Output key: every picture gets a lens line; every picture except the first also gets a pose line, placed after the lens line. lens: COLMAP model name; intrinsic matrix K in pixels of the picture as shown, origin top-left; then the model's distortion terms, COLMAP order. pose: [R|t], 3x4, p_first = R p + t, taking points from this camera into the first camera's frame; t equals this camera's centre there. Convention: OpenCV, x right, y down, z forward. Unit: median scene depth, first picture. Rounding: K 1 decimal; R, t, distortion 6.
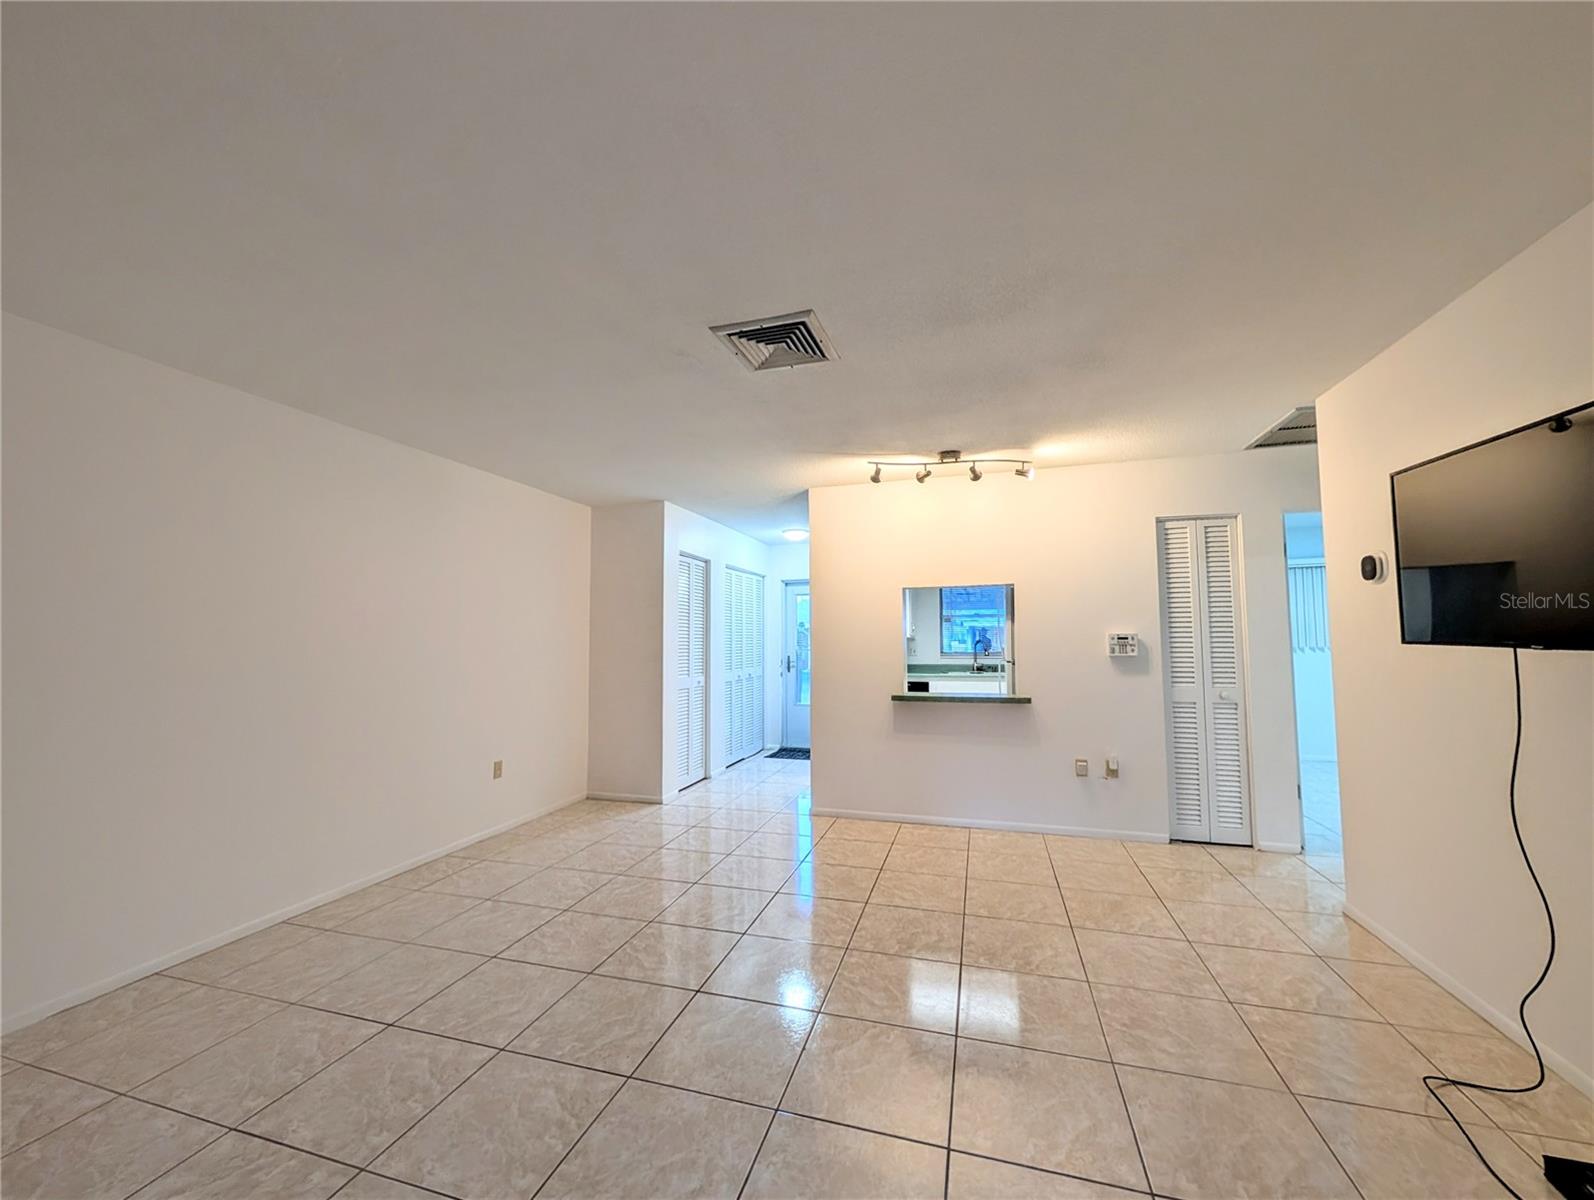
lens RADIAL K [[616.9, 0, 802.1], [0, 616.9, 598.8], [0, 0, 1]] dist [0.000139, -0.000039]
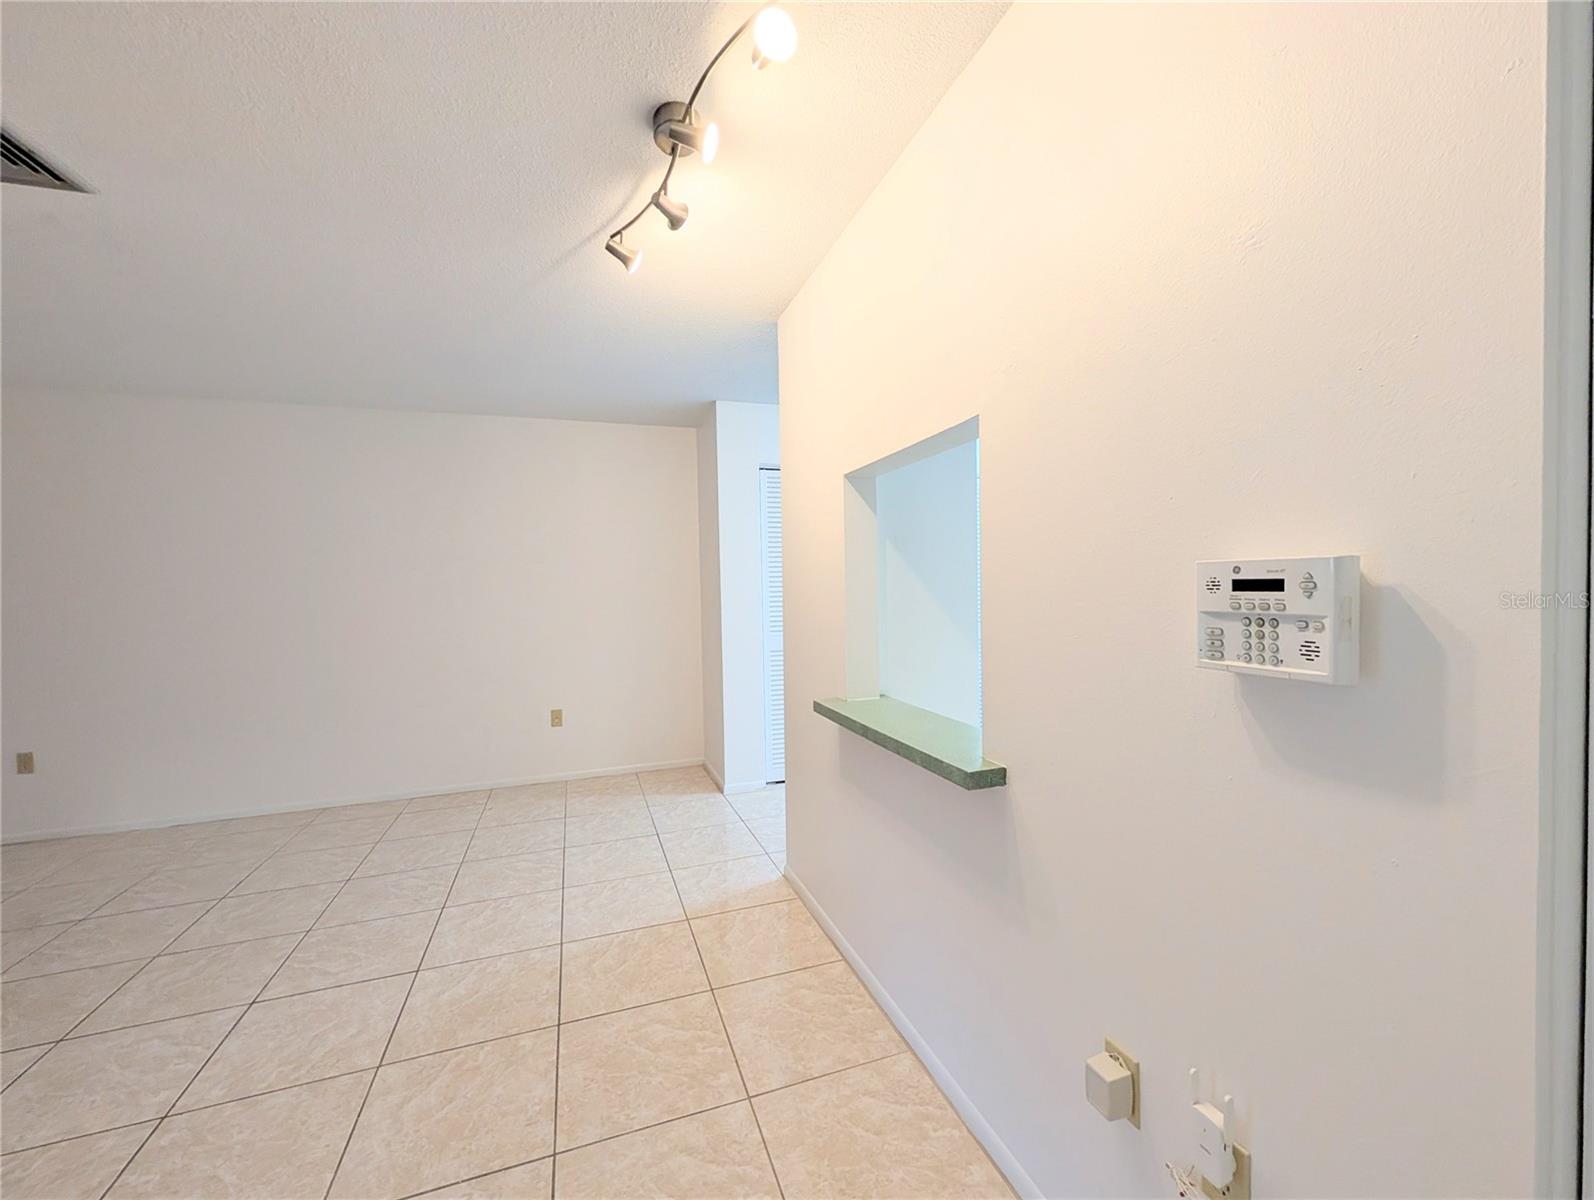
lens RADIAL K [[641.9, 0, 801.3], [0, 641.9, 597.6], [0, 0, 1]] dist [0.000998, 0.000173]
pose [[0.582941, 0.012193, -0.812423, 0.599142], [0.071206, 0.995274, 0.066030, 0.043914], [0.809388, -0.096341, 0.579318, 0.760264]]
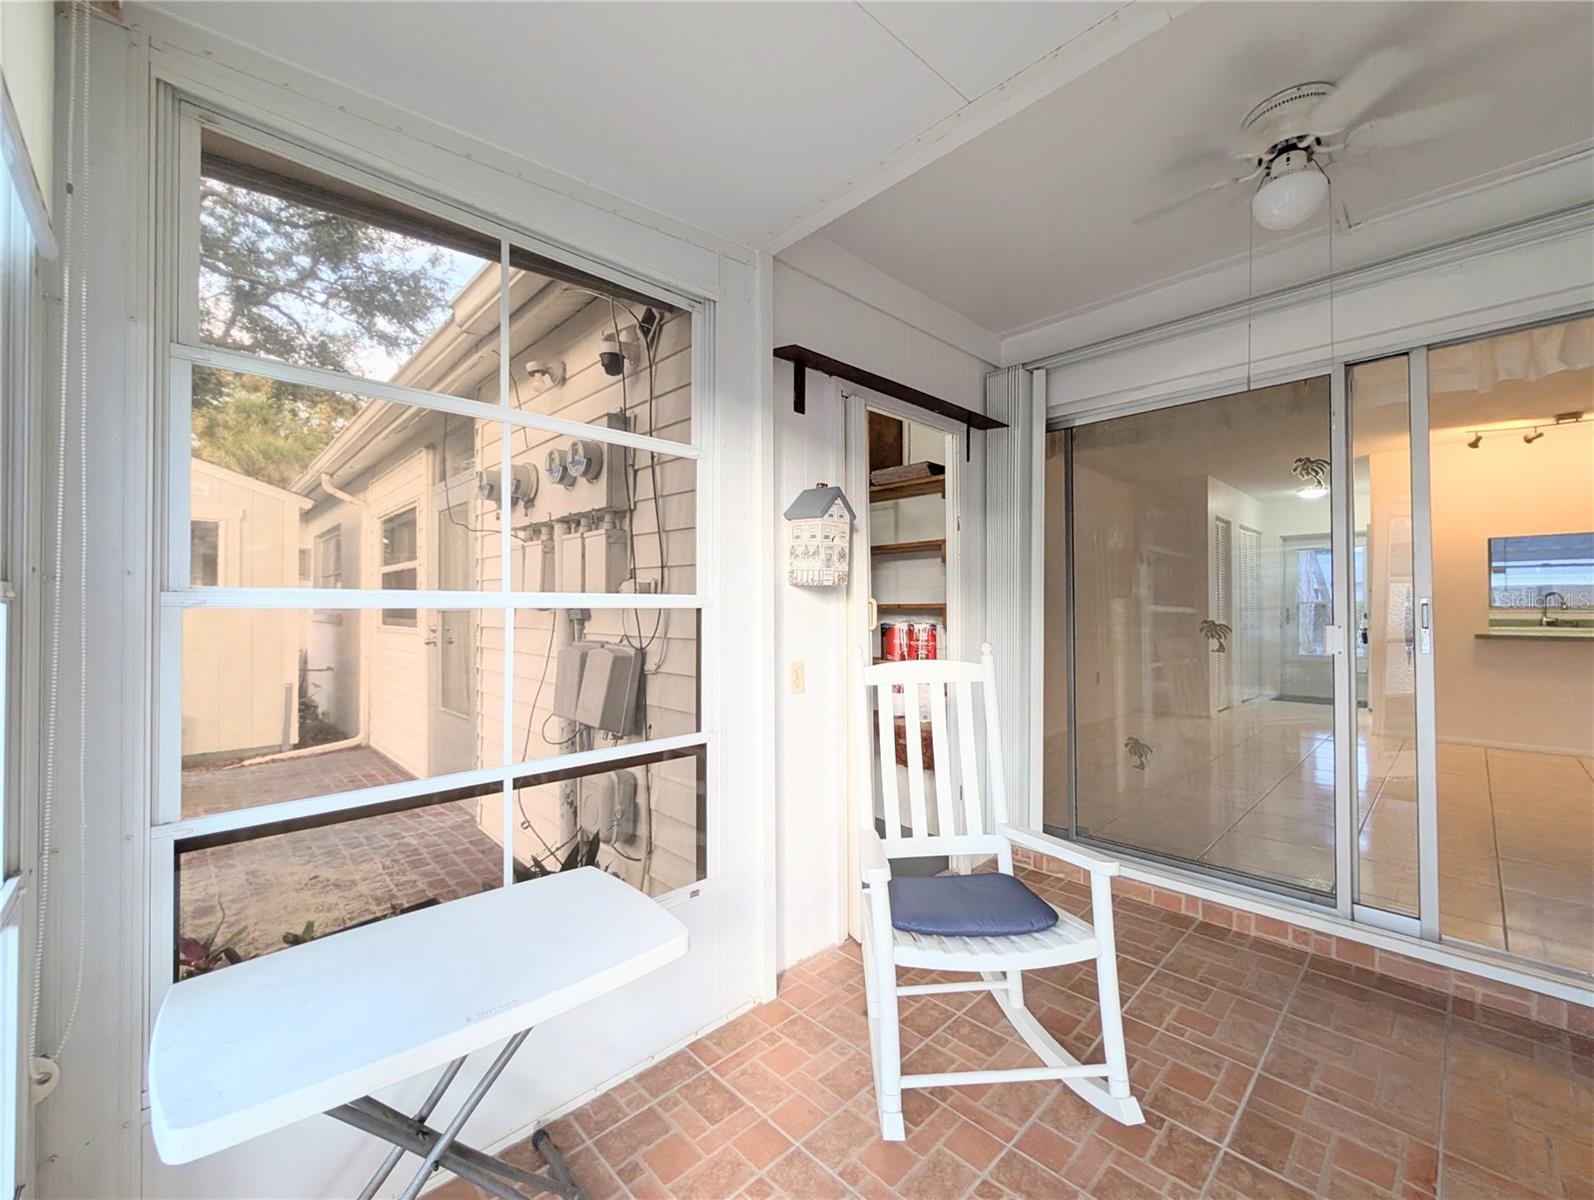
lens RADIAL K [[641.9, 0, 801.3], [0, 641.9, 597.6], [0, 0, 1]] dist [0.000998, 0.000173]
pose [[0.869196, -0.004623, -0.494447, -0.373049], [0.032086, 0.998376, 0.047069, -0.004649], [0.493426, -0.056777, 0.867933, -0.674883]]
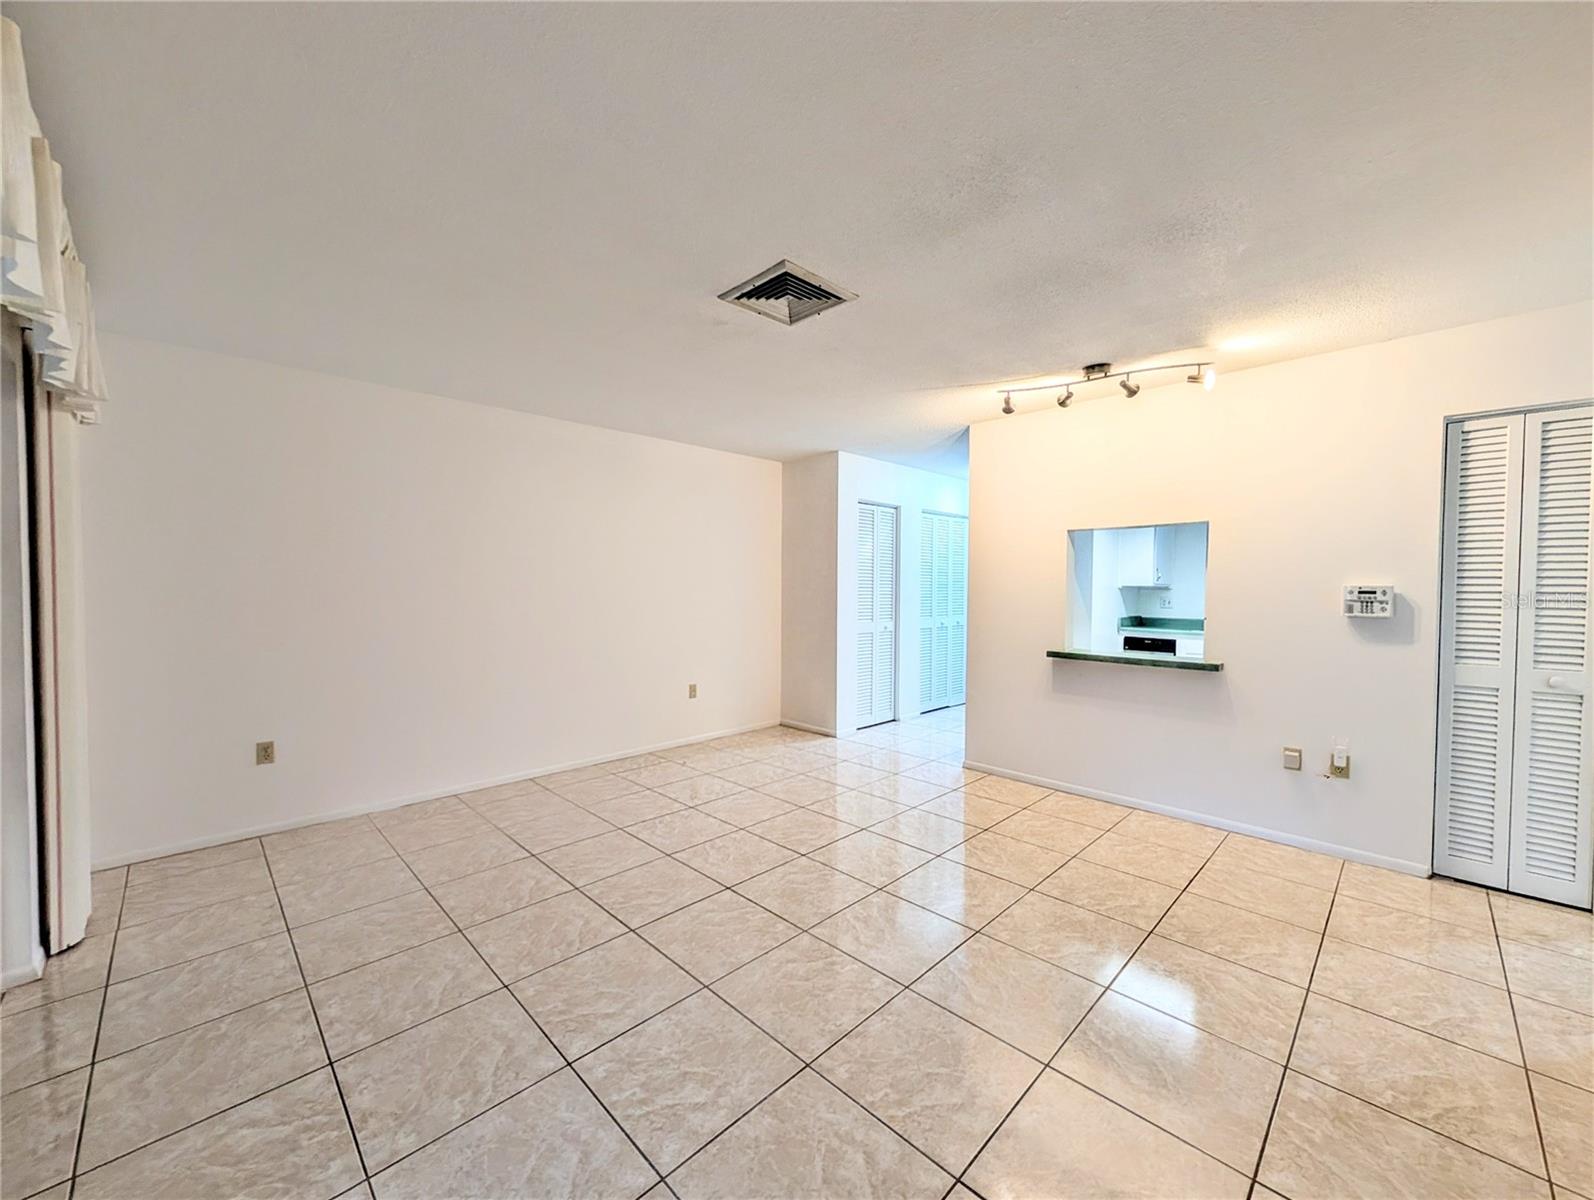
lens RADIAL K [[624.2, 0, 802.8], [0, 624.2, 600.2], [0, 0, 1]] dist [-0.001123, 0.000100]
pose [[0.880255, 0.023693, -0.473910, 0.282904], [0.019772, 0.996054, 0.086522, -0.003172], [0.474089, -0.085531, 0.876312, 0.044224]]
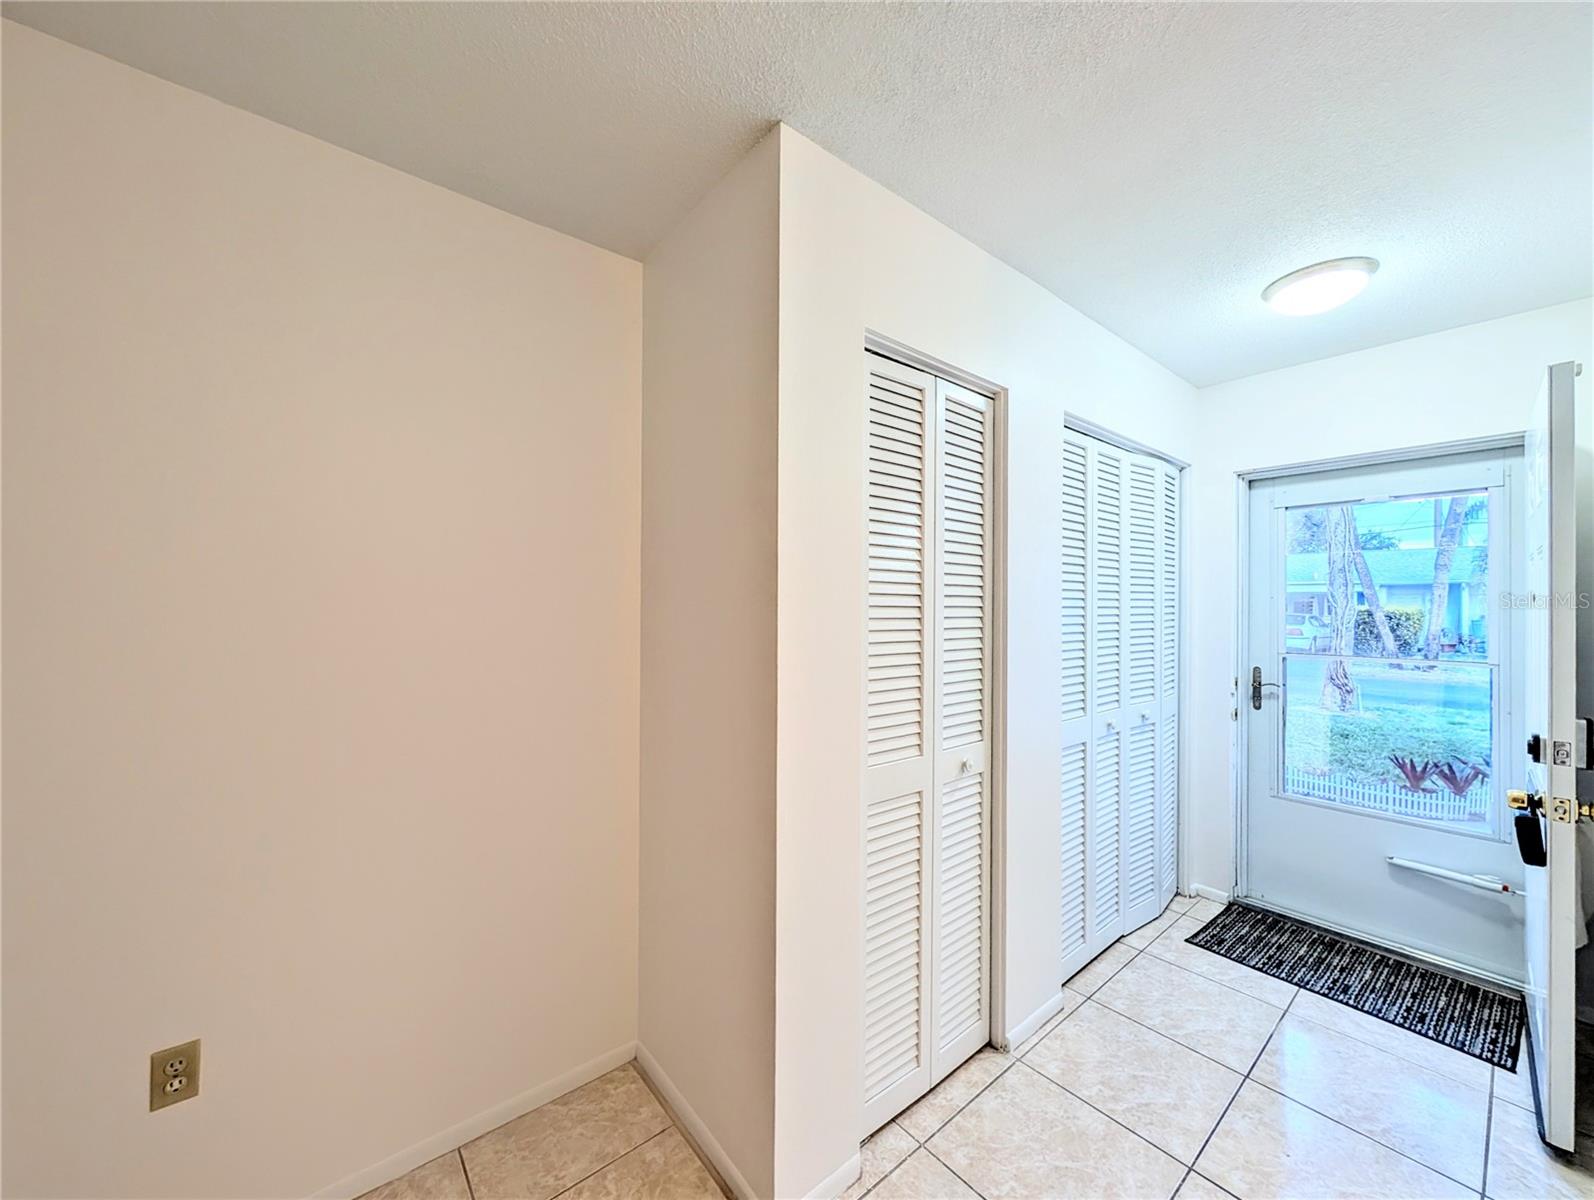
lens RADIAL K [[612.2, 0, 797.0], [0, 612.2, 600.0], [0, 0, 1]] dist [-0.000305, -0.000043]
pose [[0.826384, 0.006972, -0.563063, -0.083140], [0.025460, 0.998438, 0.049728, 0.042732], [0.562530, -0.055430, 0.824916, 0.967492]]
